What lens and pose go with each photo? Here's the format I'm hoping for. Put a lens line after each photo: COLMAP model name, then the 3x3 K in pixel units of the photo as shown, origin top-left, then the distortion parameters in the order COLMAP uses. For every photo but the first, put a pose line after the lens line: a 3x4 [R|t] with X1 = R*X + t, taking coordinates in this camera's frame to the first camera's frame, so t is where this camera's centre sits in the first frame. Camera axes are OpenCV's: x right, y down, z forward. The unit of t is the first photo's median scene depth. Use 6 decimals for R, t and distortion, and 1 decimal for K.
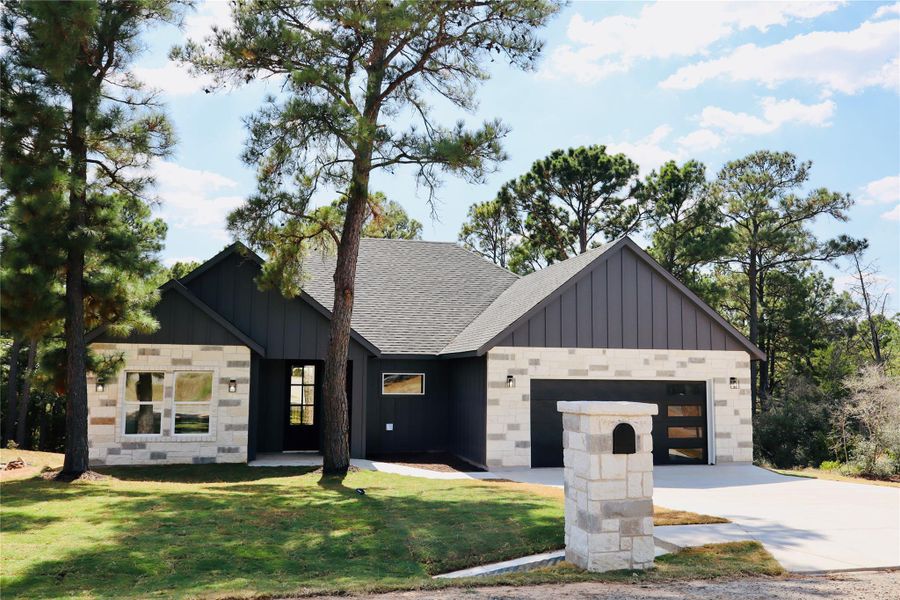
lens RADIAL K [[750.9, 0, 450.0], [0, 750.9, 300.0], [0, 0, 1]] dist [-0.000822, 0.004258]
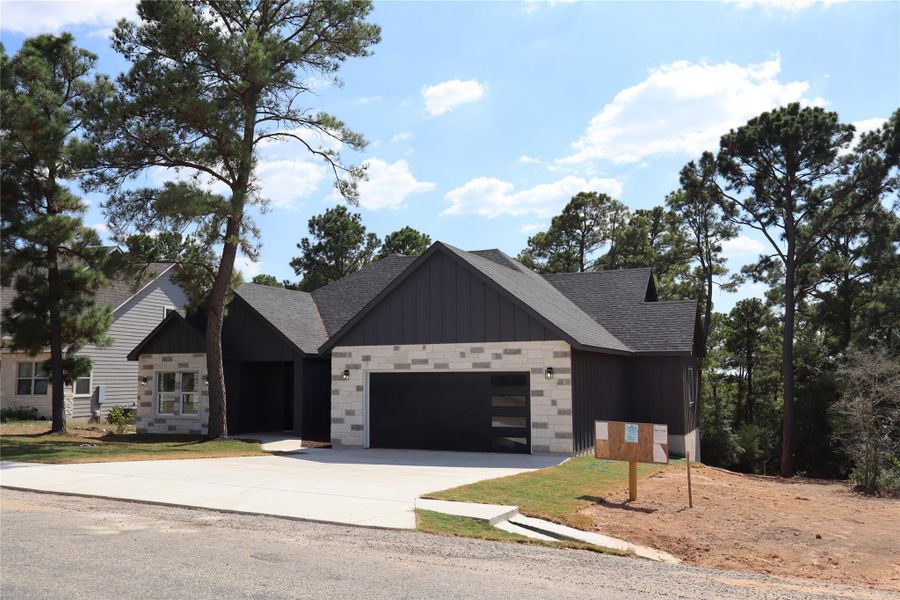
lens RADIAL K [[750.9, 0, 450.0], [0, 750.9, 300.0], [0, 0, 1]] dist [-0.000822, 0.004258]
pose [[0.794482, -0.074720, -0.602673, 0.921067], [0.079134, 0.996678, -0.019249, 0.024080], [0.602109, -0.032399, 0.797756, 0.138302]]
